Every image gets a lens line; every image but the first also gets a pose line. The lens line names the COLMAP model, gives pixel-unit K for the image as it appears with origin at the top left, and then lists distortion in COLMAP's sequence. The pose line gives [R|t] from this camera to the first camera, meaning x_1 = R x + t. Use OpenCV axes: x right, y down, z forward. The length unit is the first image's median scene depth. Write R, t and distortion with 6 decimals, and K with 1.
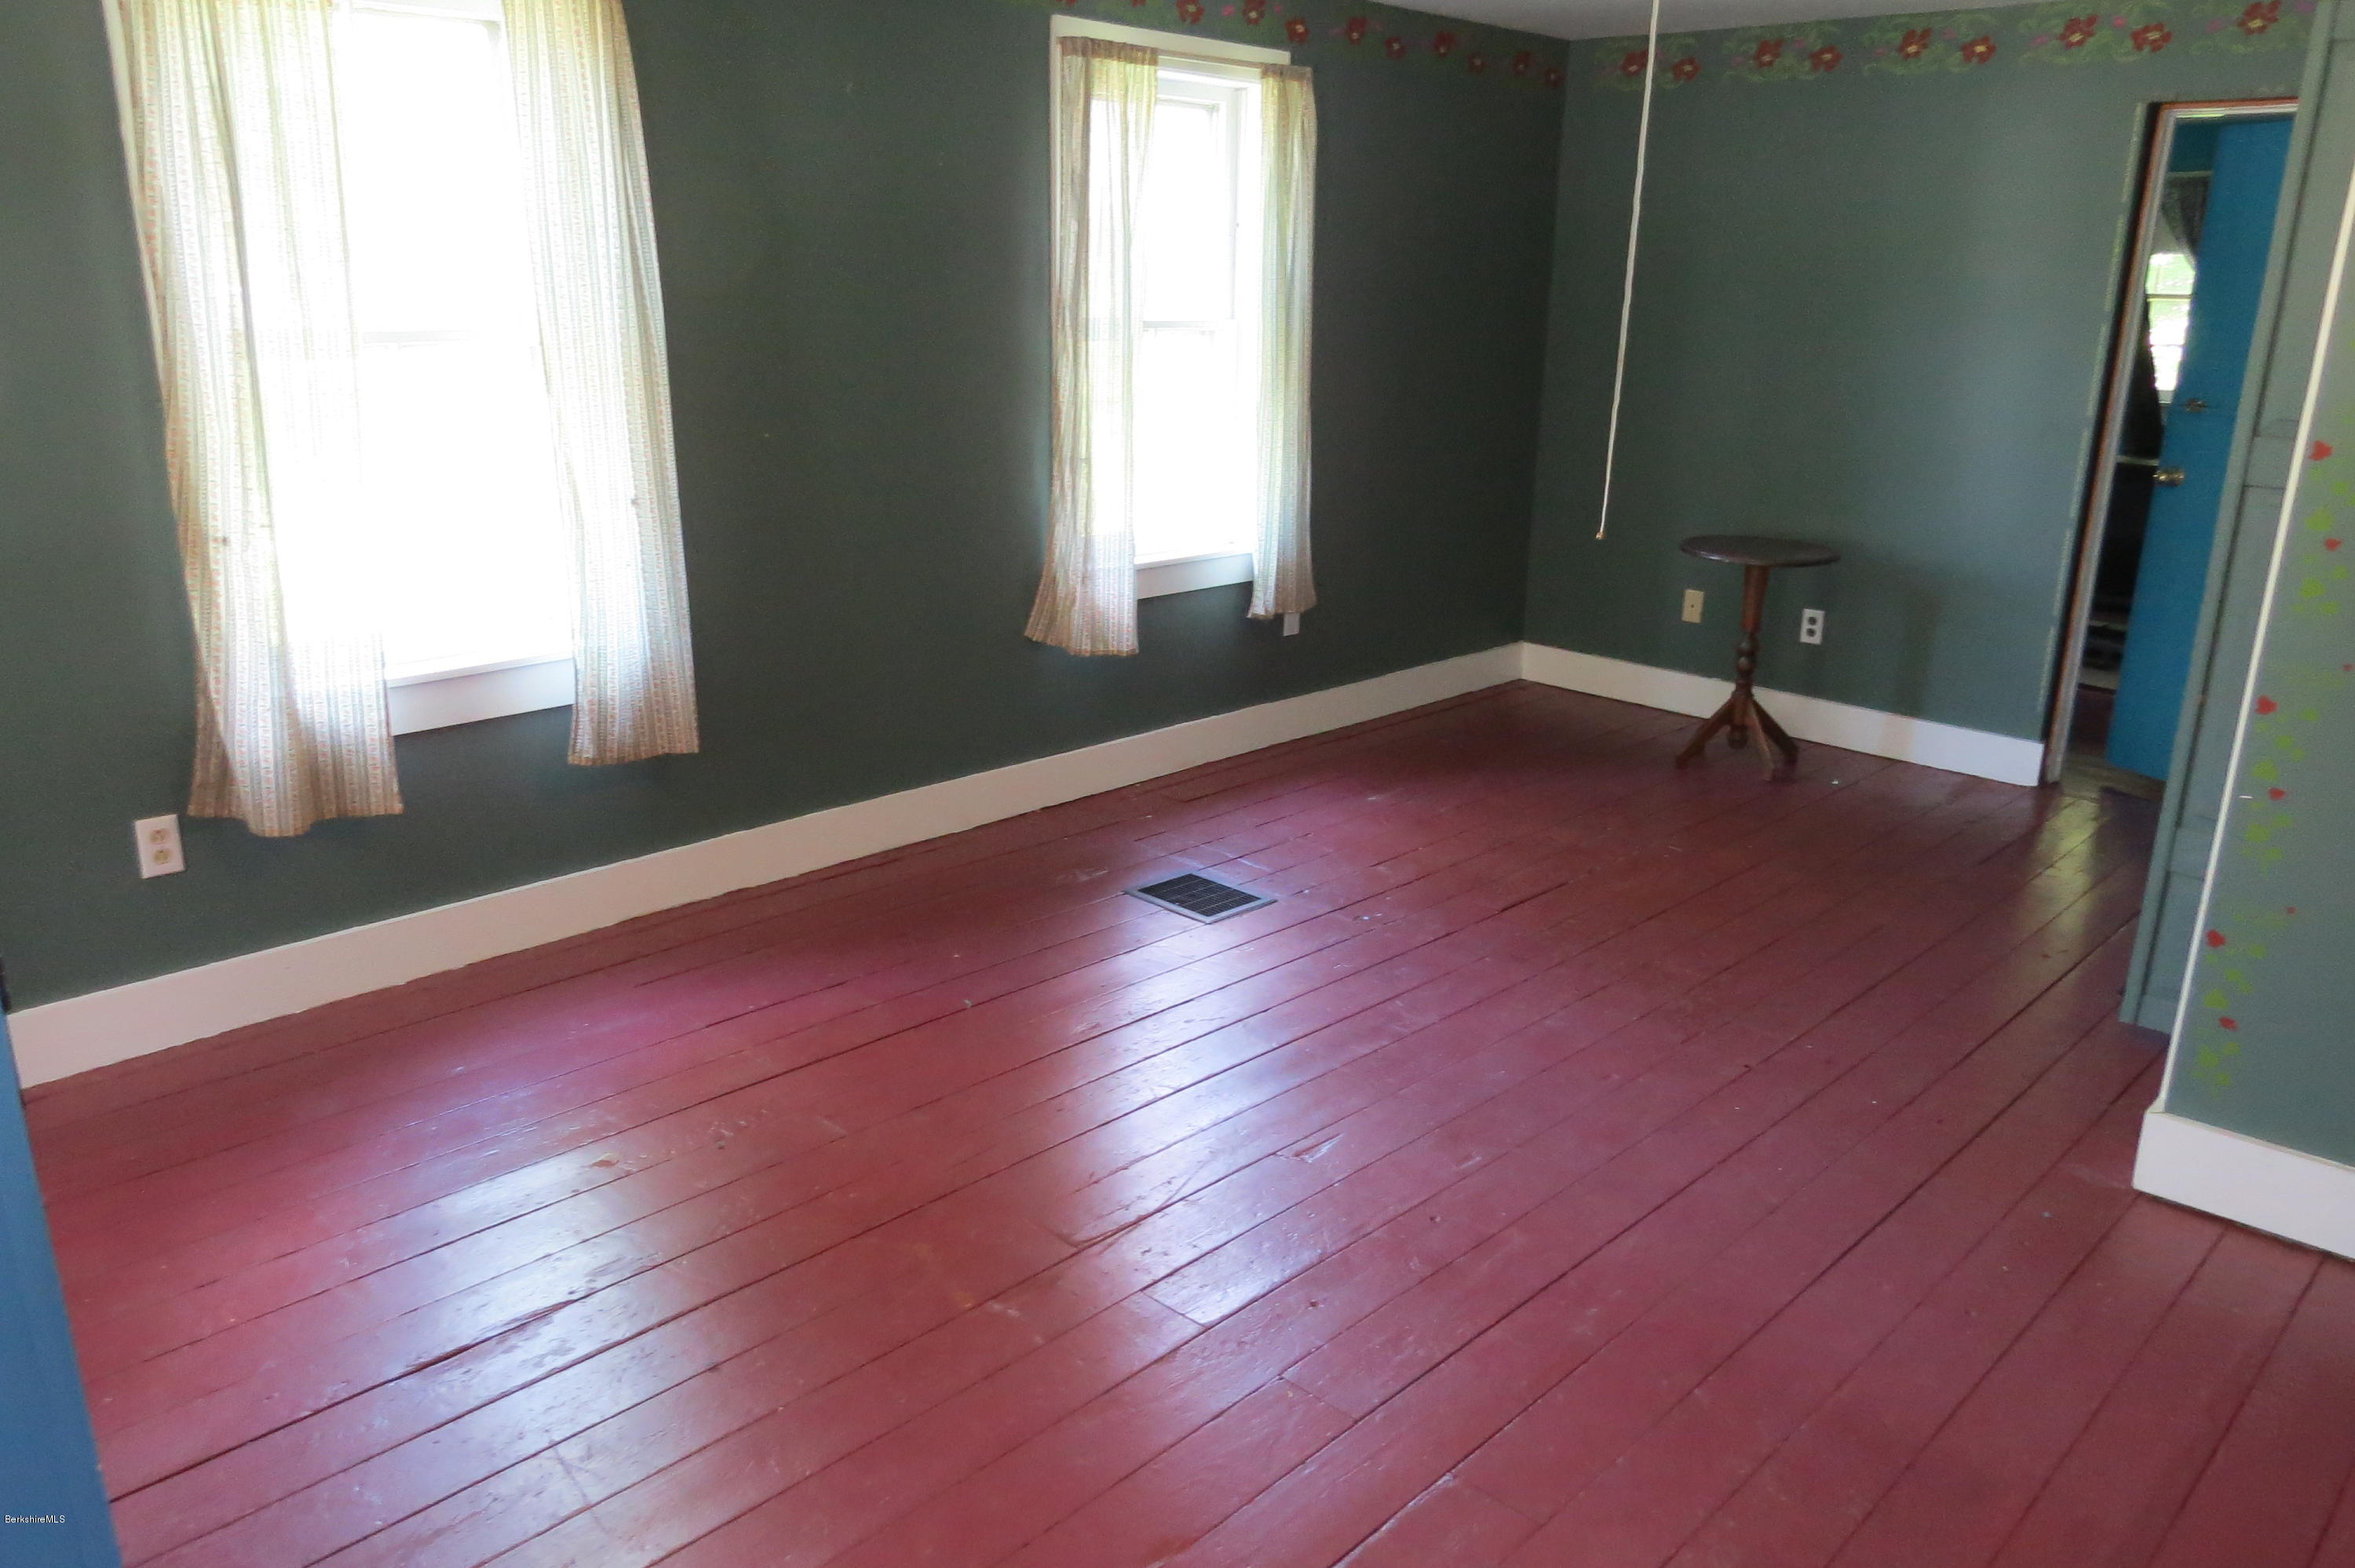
lens RADIAL K [[1673.2, 0, 1183.3], [0, 1673.2, 782.2], [0, 0, 1]] dist [-0.022731, 0.009101]
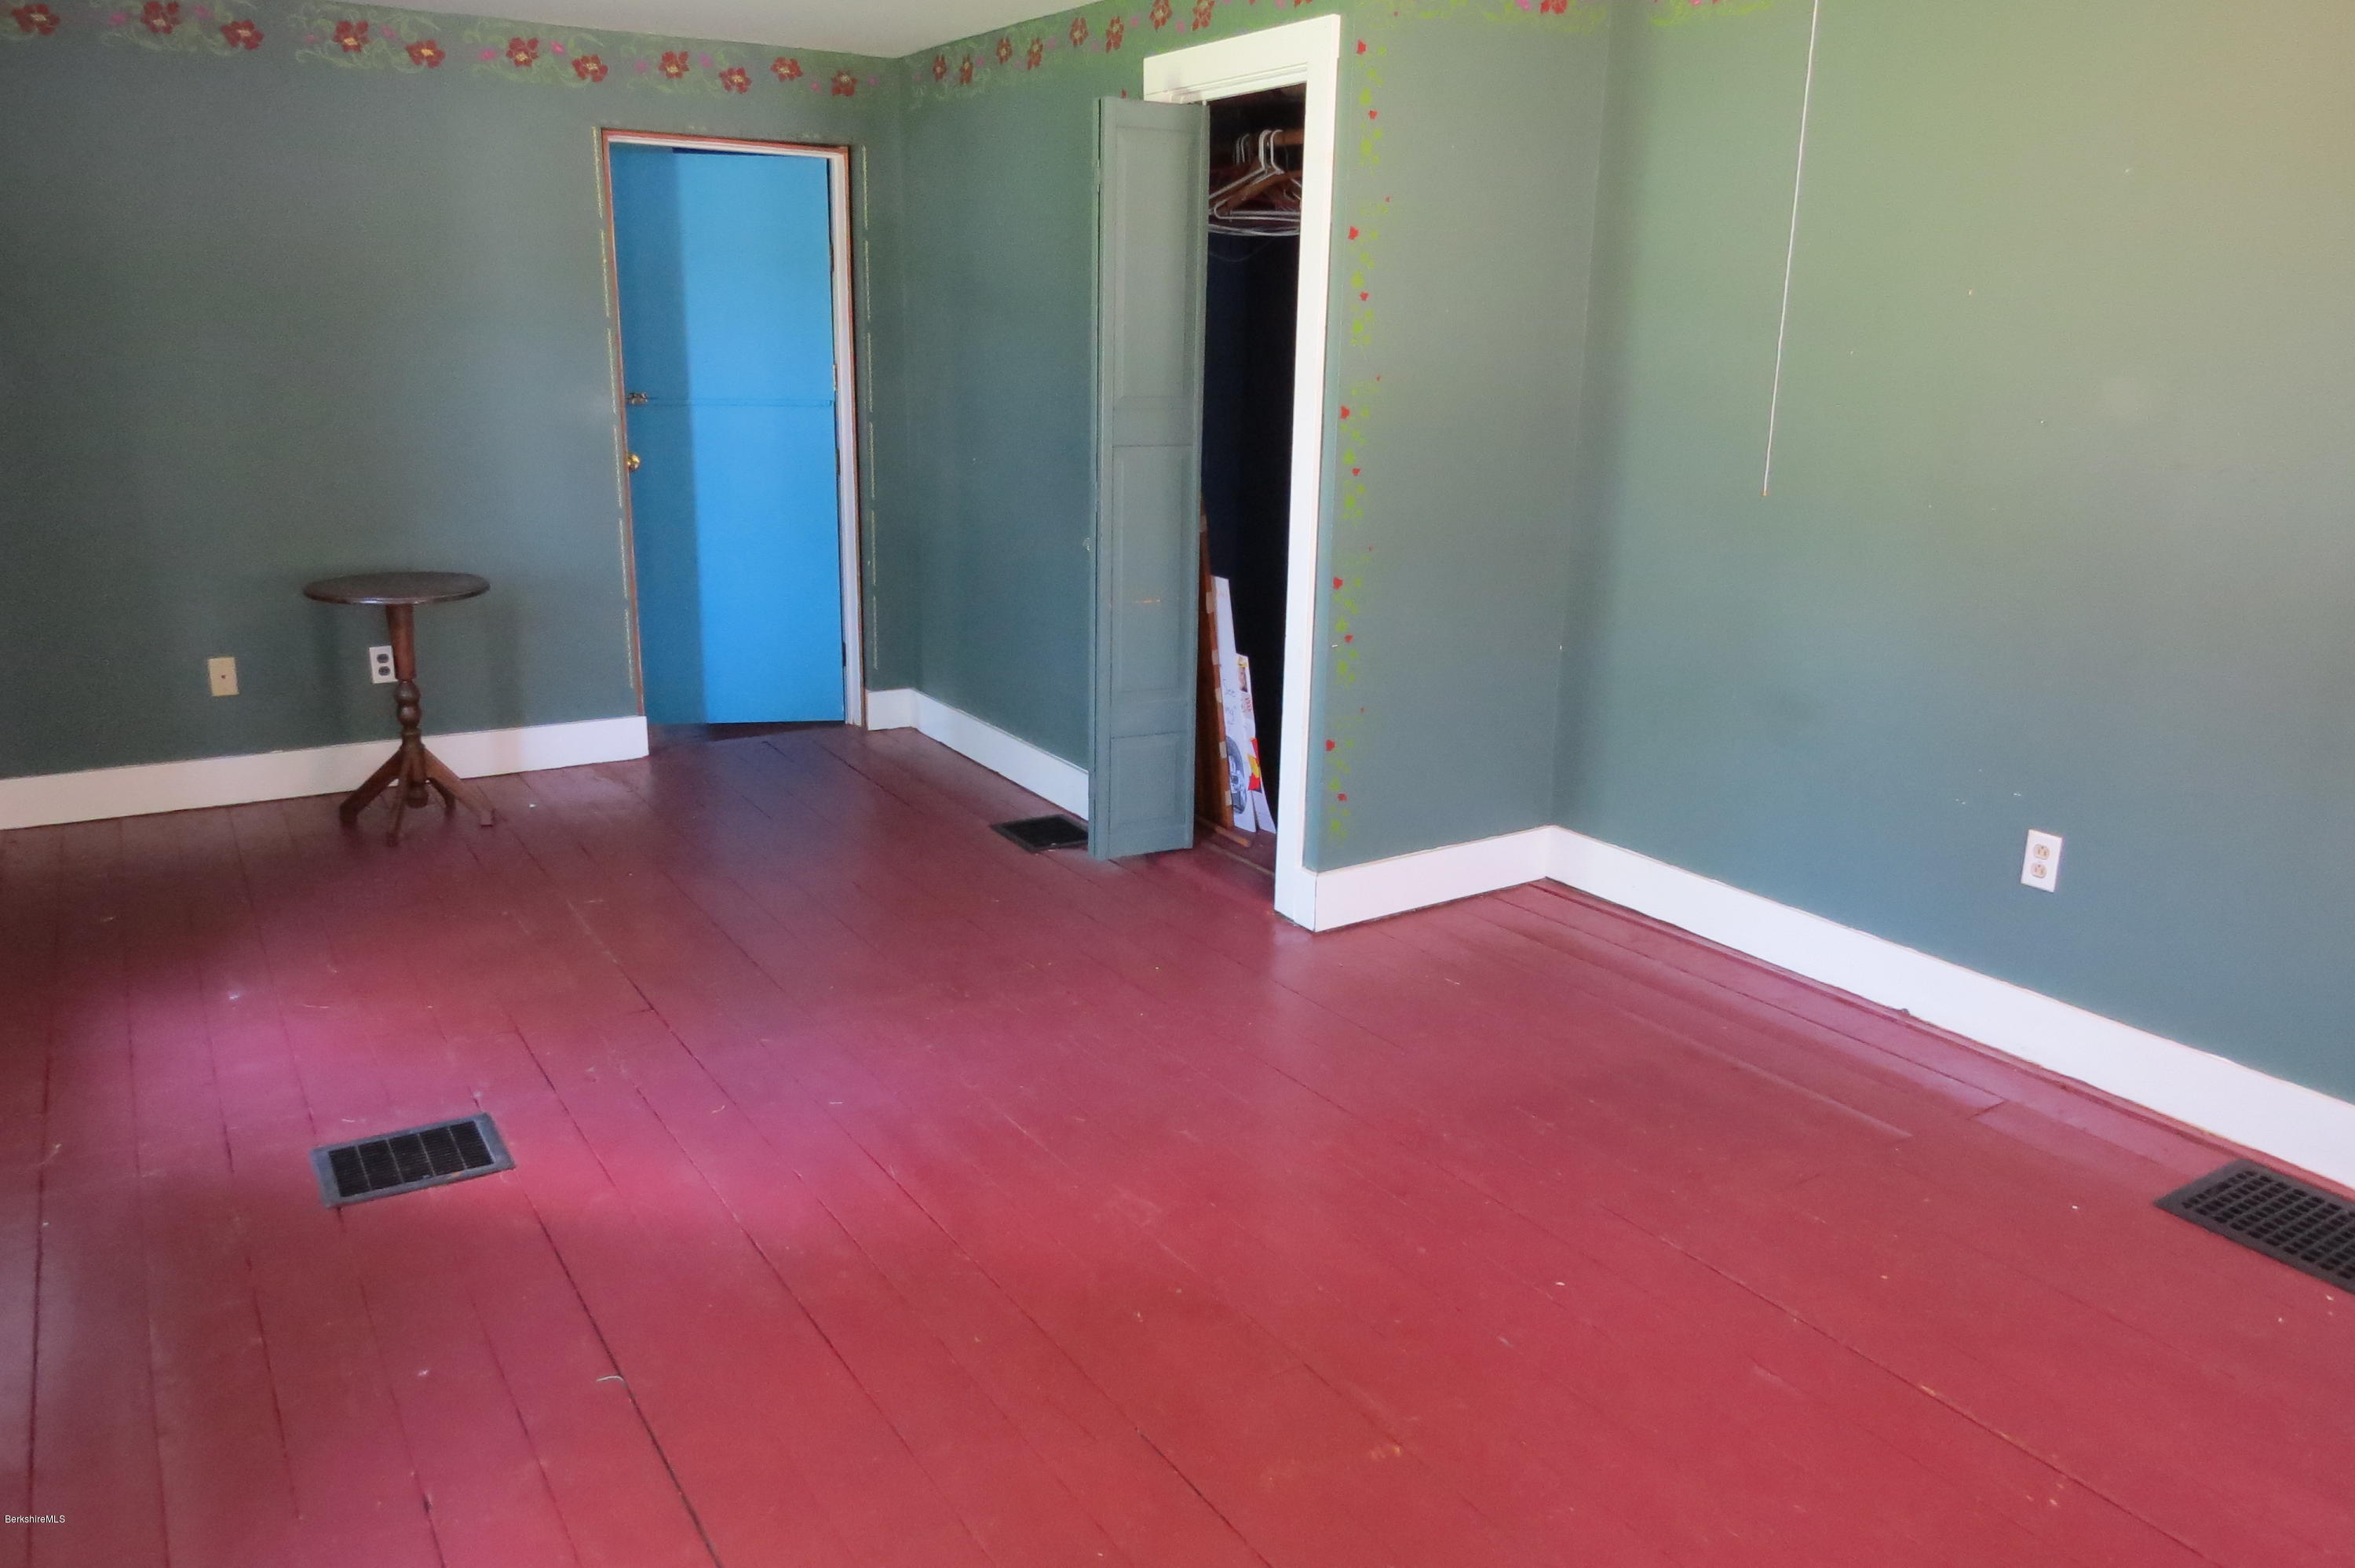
lens RADIAL K [[1673.2, 0, 1181.3], [0, 1673.2, 786.2], [0, 0, 1]] dist [-0.022731, 0.009101]
pose [[0.238678, -0.275204, 0.931287, -0.436572], [0.265166, 0.941029, 0.210124, -0.118840], [-0.934195, 0.196794, 0.297577, 0.368030]]
